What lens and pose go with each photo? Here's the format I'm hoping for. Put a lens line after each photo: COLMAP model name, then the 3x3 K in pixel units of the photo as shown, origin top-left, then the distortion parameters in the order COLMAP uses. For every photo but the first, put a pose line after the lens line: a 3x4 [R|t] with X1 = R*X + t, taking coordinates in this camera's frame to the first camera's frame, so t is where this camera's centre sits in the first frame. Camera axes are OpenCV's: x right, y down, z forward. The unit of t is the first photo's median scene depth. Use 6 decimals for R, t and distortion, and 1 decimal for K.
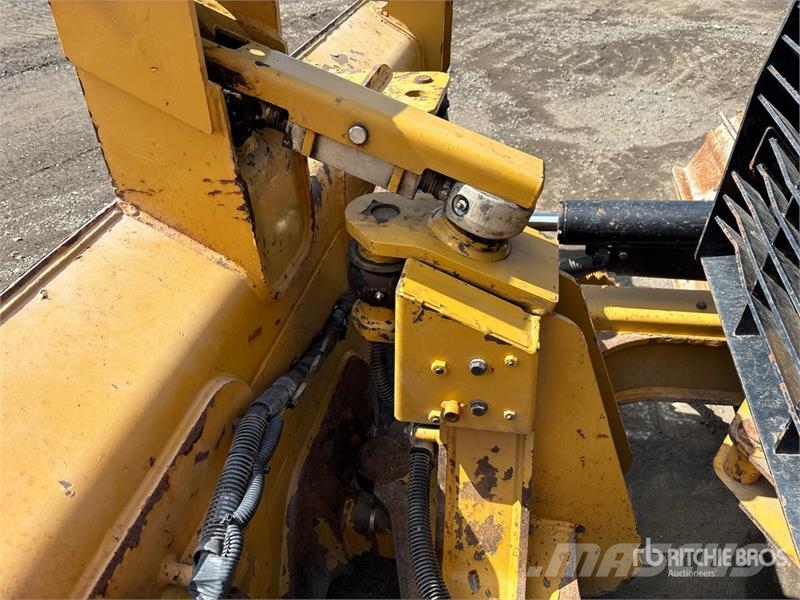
lens RADIAL K [[610.7, 0, 396.5], [0, 610.7, 303.1], [0, 0, 1]] dist [0.057951, -0.063210]
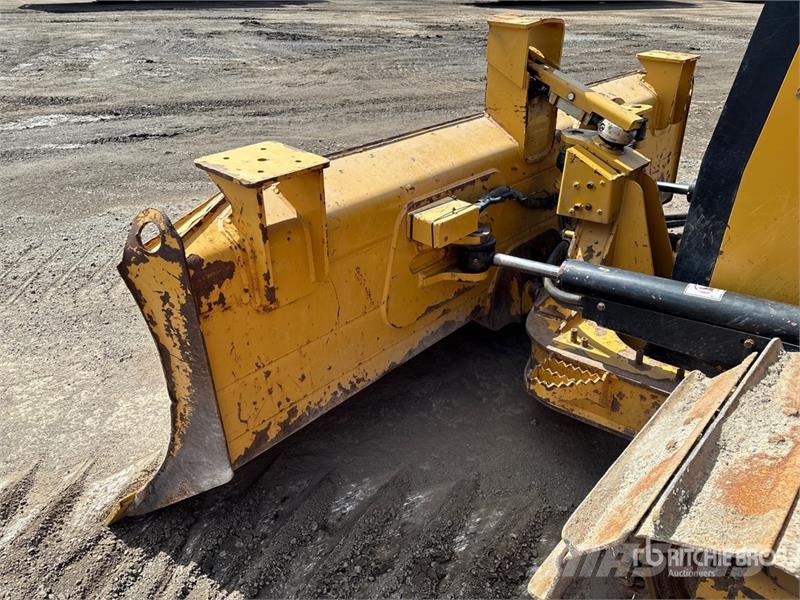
lens RADIAL K [[610.7, 0, 396.5], [0, 610.7, 303.1], [0, 0, 1]] dist [0.057951, -0.063210]
pose [[0.856830, 0.267040, -0.441057, 0.712564], [-0.324166, 0.944217, -0.058067, 0.993043], [0.400947, 0.192729, 0.895599, -1.586673]]
